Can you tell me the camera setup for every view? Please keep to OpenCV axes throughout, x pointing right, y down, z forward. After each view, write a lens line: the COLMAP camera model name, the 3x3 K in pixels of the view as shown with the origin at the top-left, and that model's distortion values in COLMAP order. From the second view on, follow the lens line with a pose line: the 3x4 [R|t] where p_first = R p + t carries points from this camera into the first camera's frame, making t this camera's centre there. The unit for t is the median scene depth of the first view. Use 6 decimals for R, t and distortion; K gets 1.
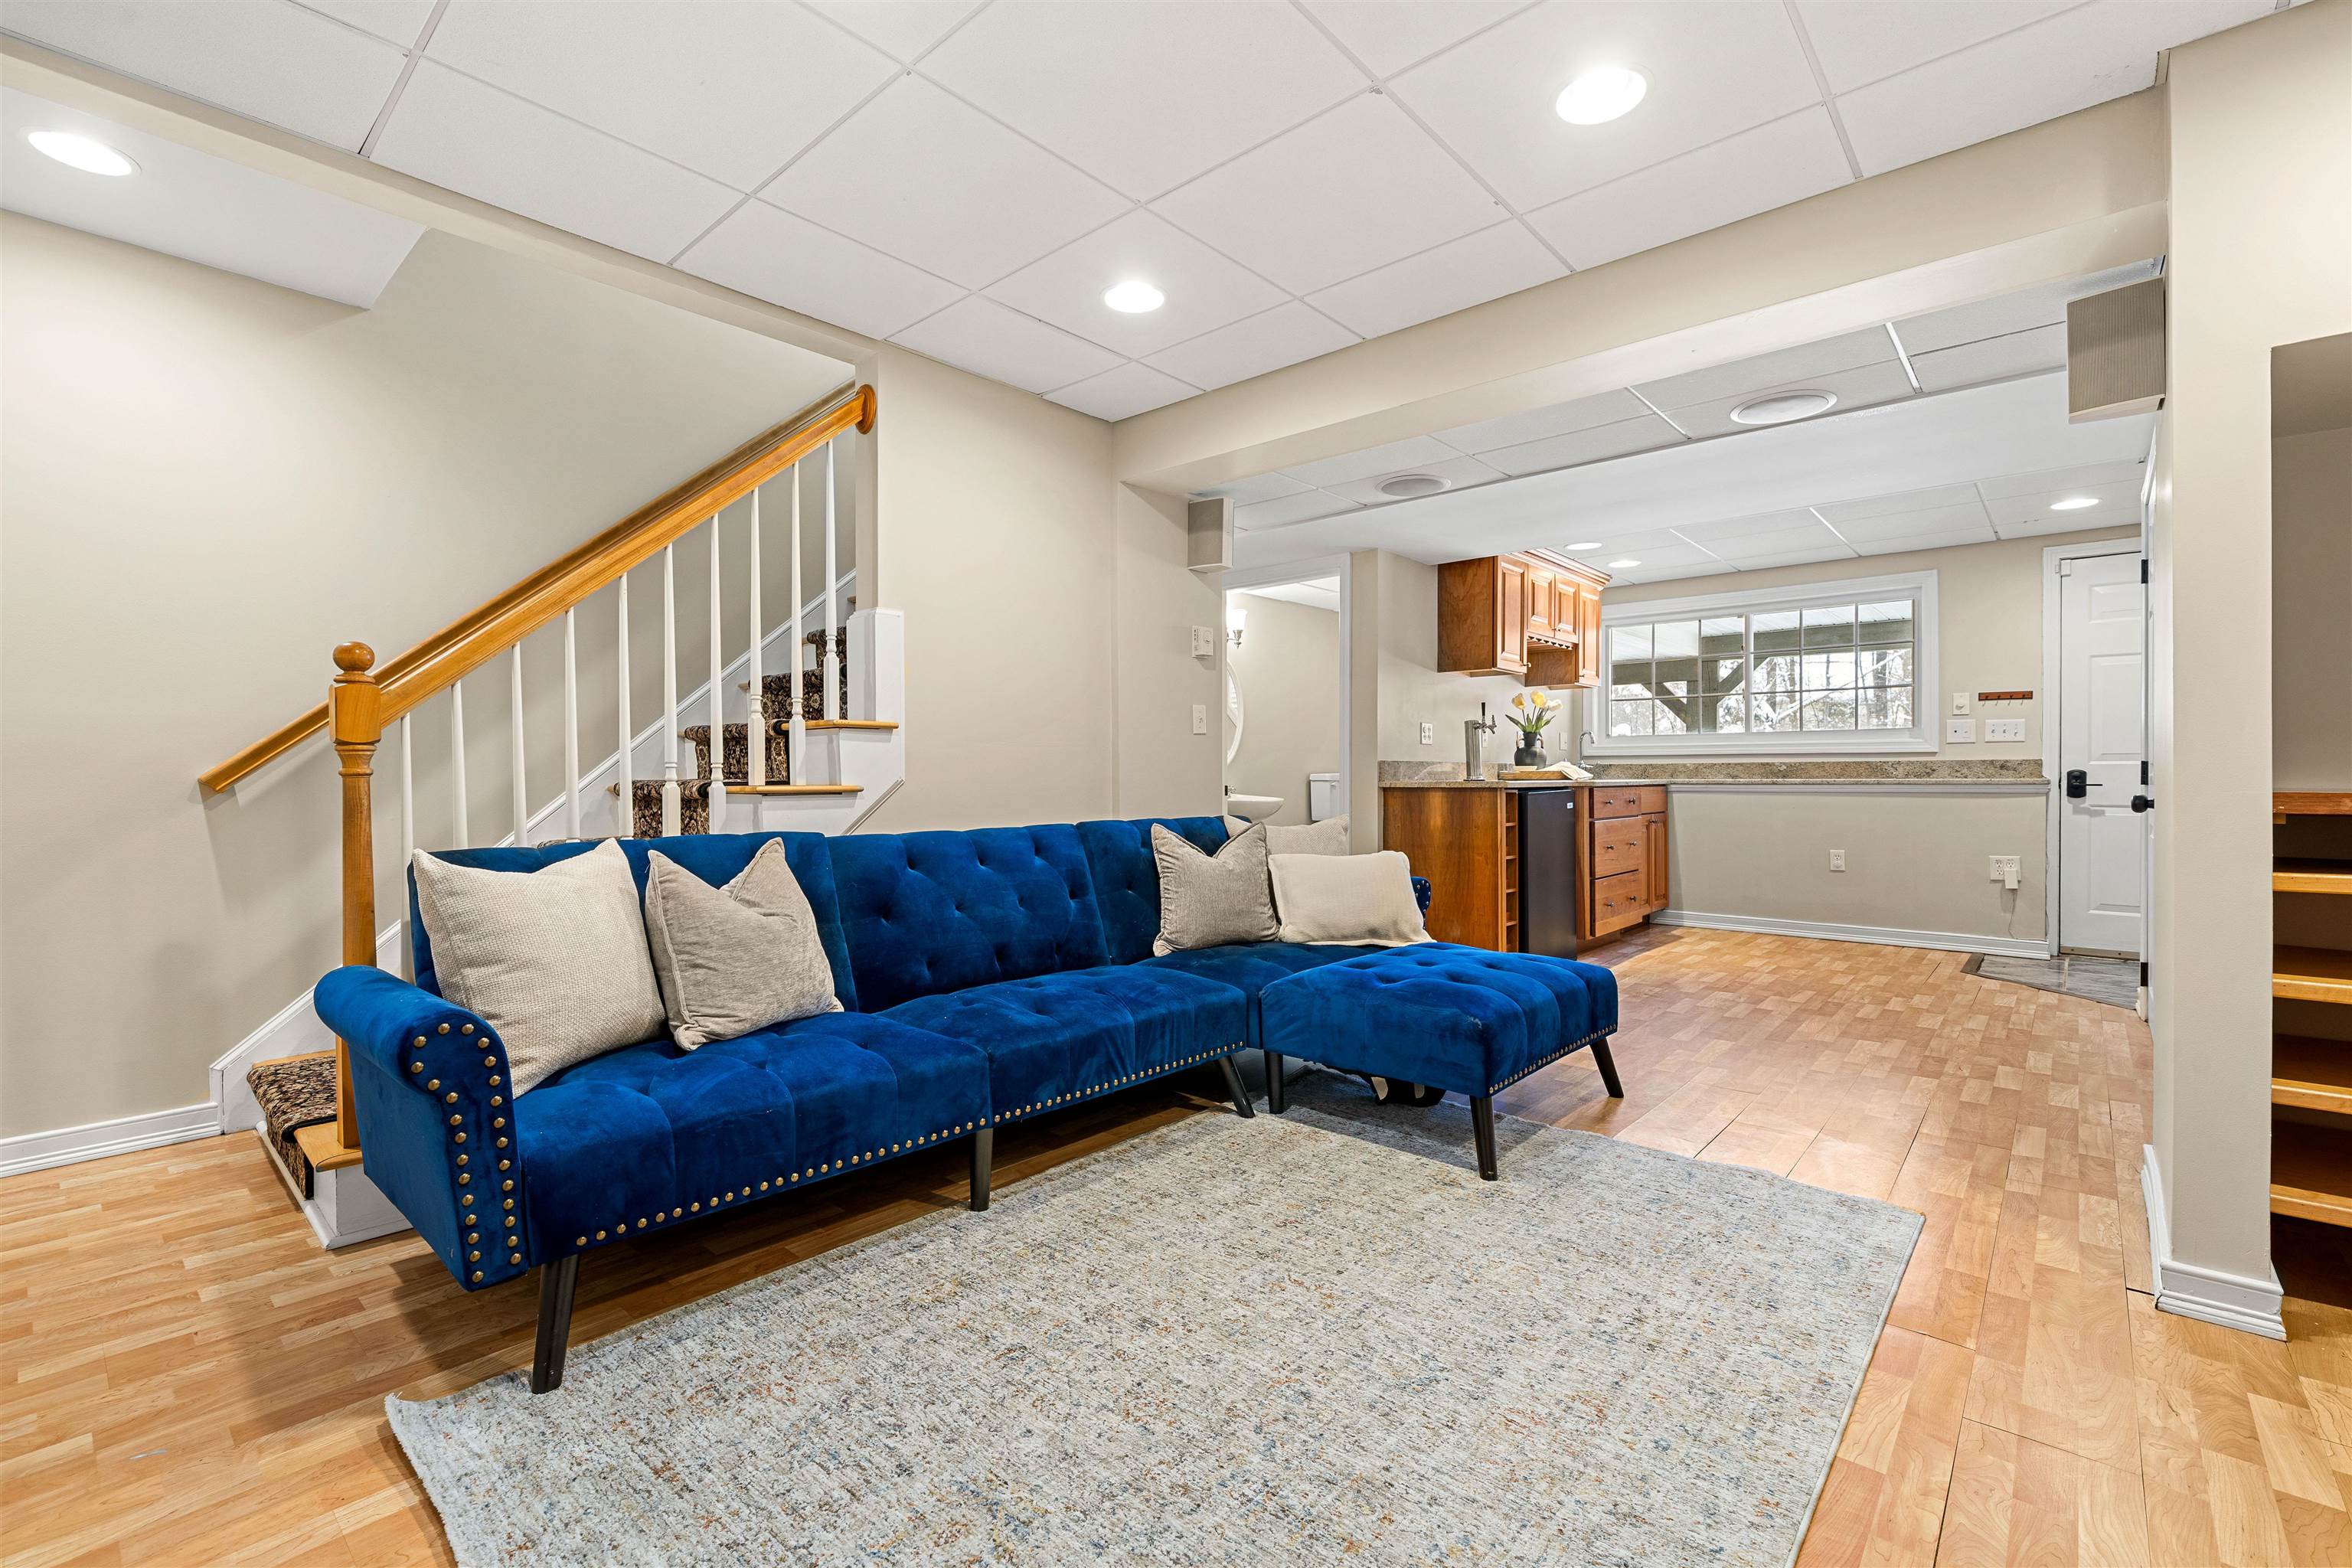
lens RADIAL K [[1022.2, 0, 1176.0], [0, 1022.2, 784.0], [0, 0, 1]] dist [-0.001367, -0.000117]
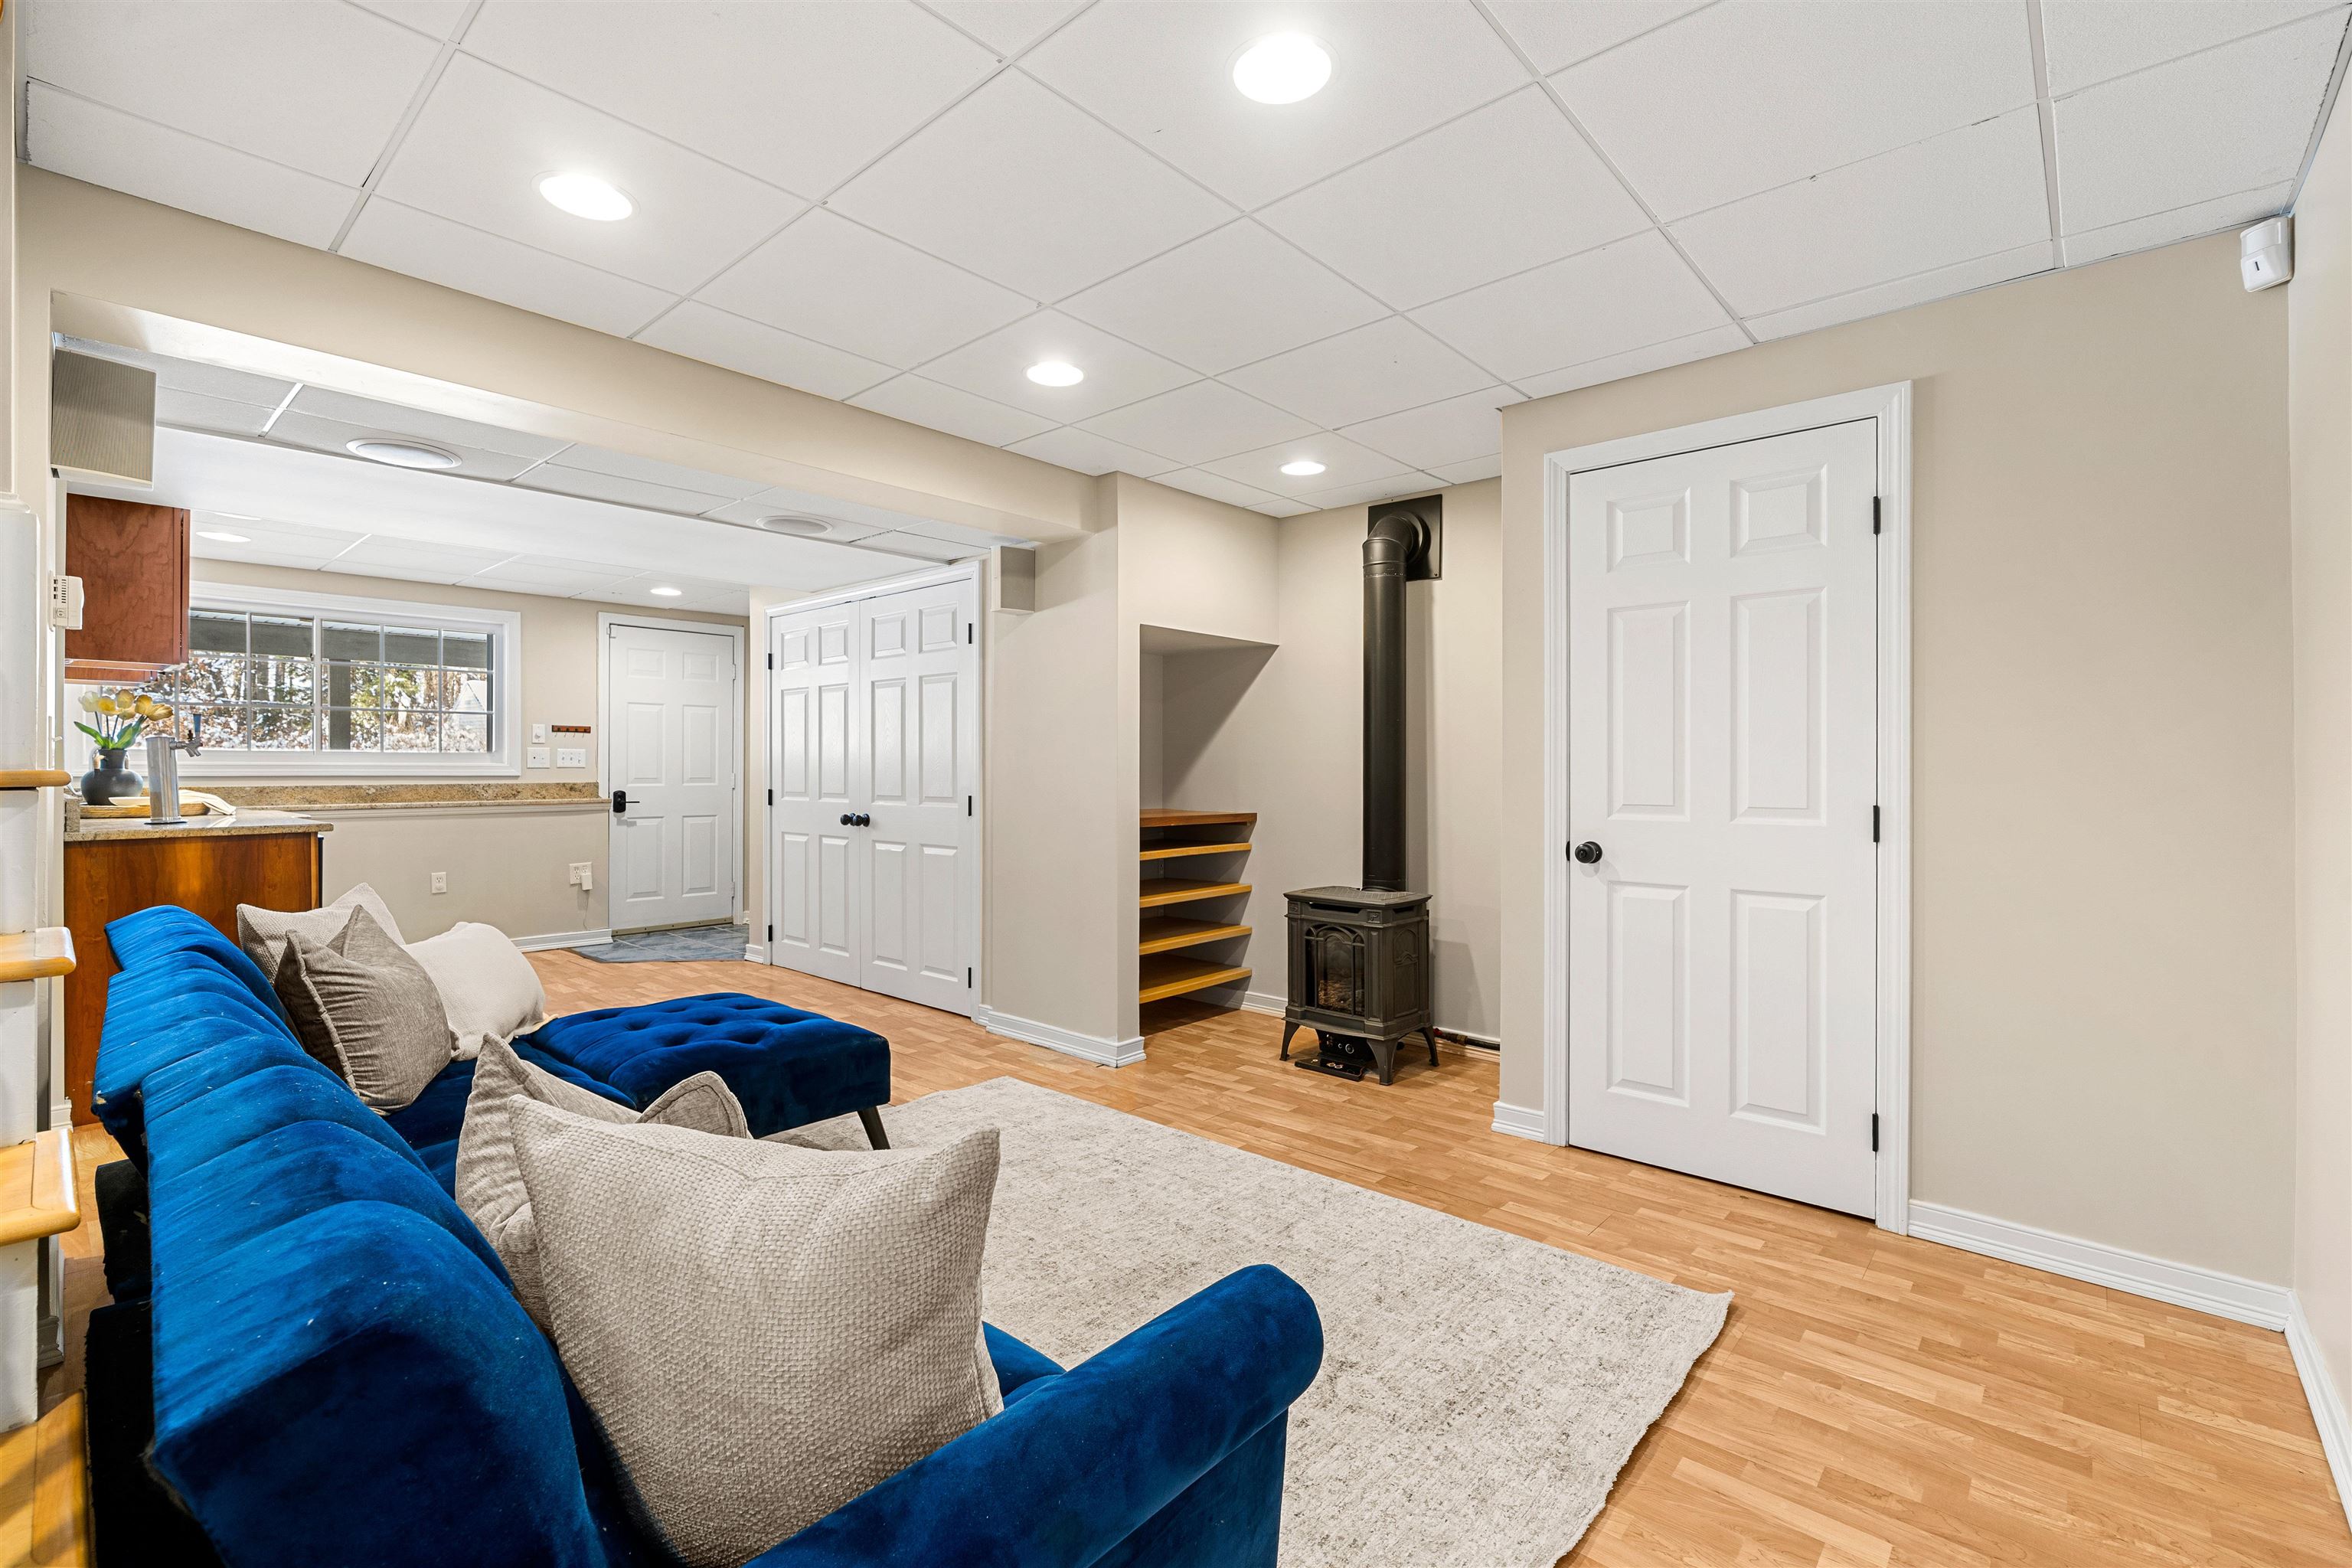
lens RADIAL K [[1041.0, 0, 1152.8], [0, 1041.0, 769.5], [0, 0, 1]] dist [-0.002880, -0.000253]
pose [[0.018544, 0.000605, 0.999828, -0.391873], [0.012123, 0.999926, -0.000830, -0.029935], [-0.999755, 0.012136, 0.018535, 0.299460]]
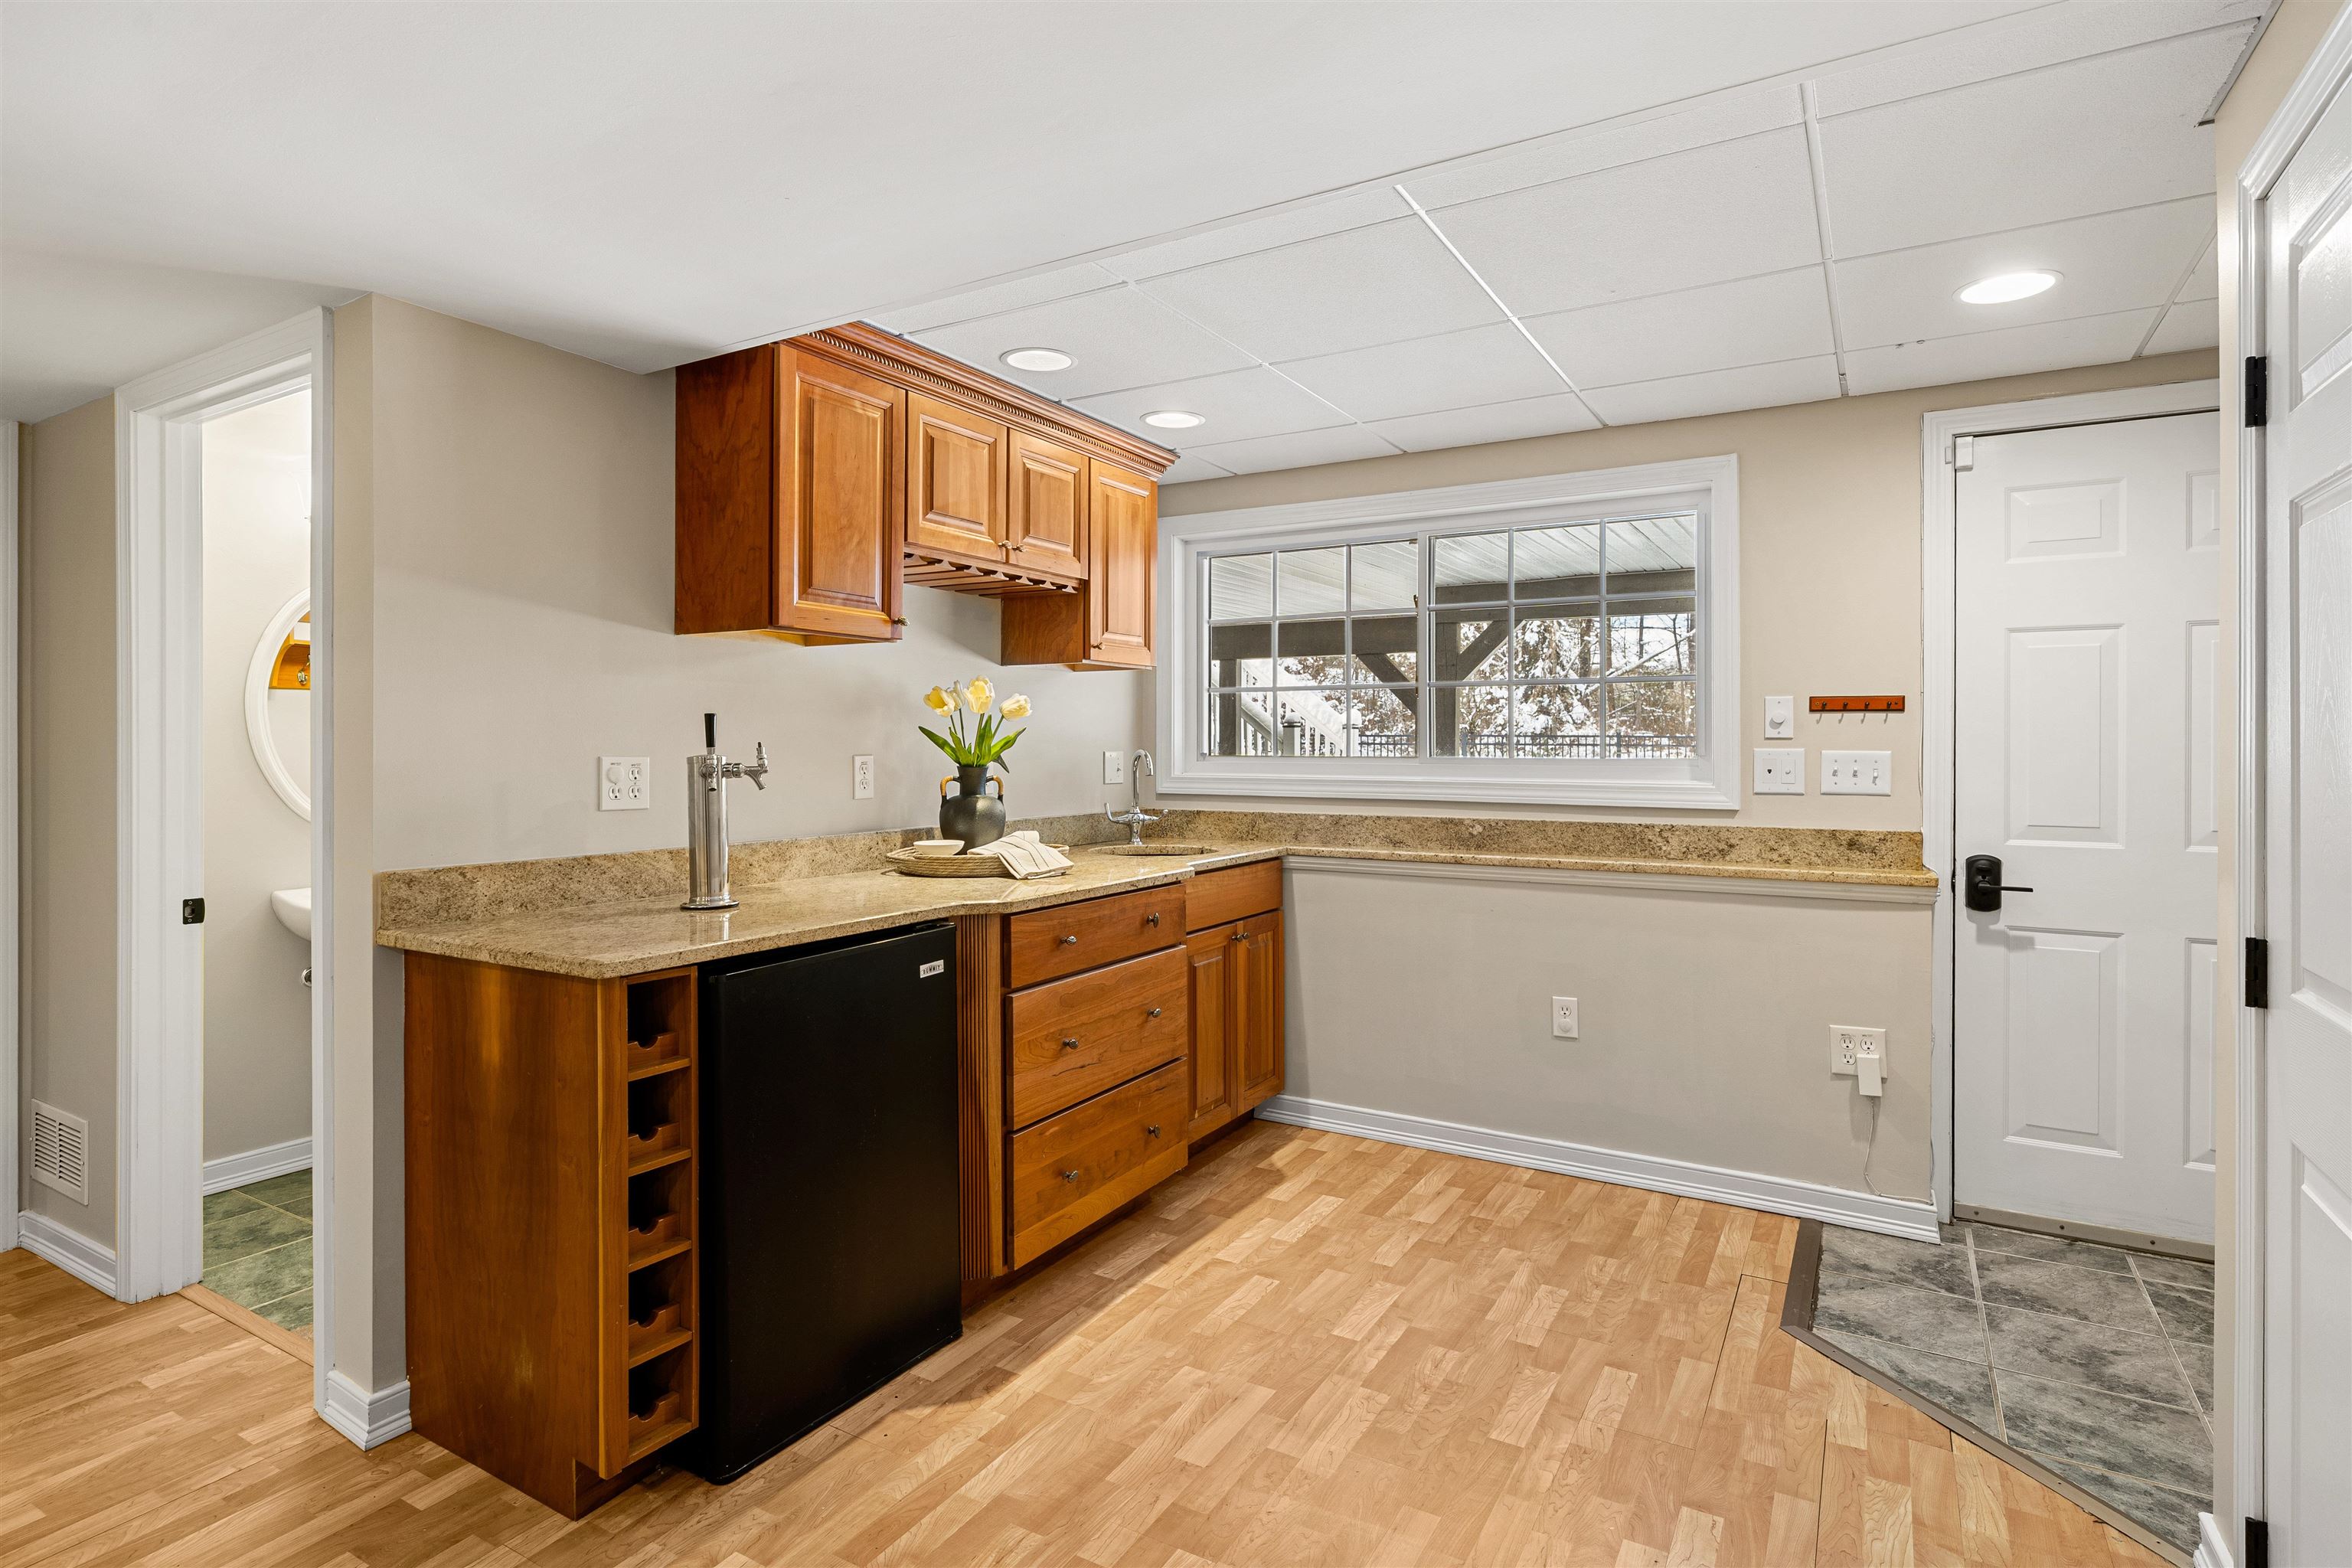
lens RADIAL K [[1219.2, 0, 1173.1], [0, 1219.2, 751.8], [0, 0, 1]] dist [0.000198, -0.000017]
pose [[0.980256, 0.002157, 0.197719, 0.360999], [-0.001058, 0.999983, -0.005665, -0.059071], [-0.197728, 0.005344, 0.980242, 0.475199]]
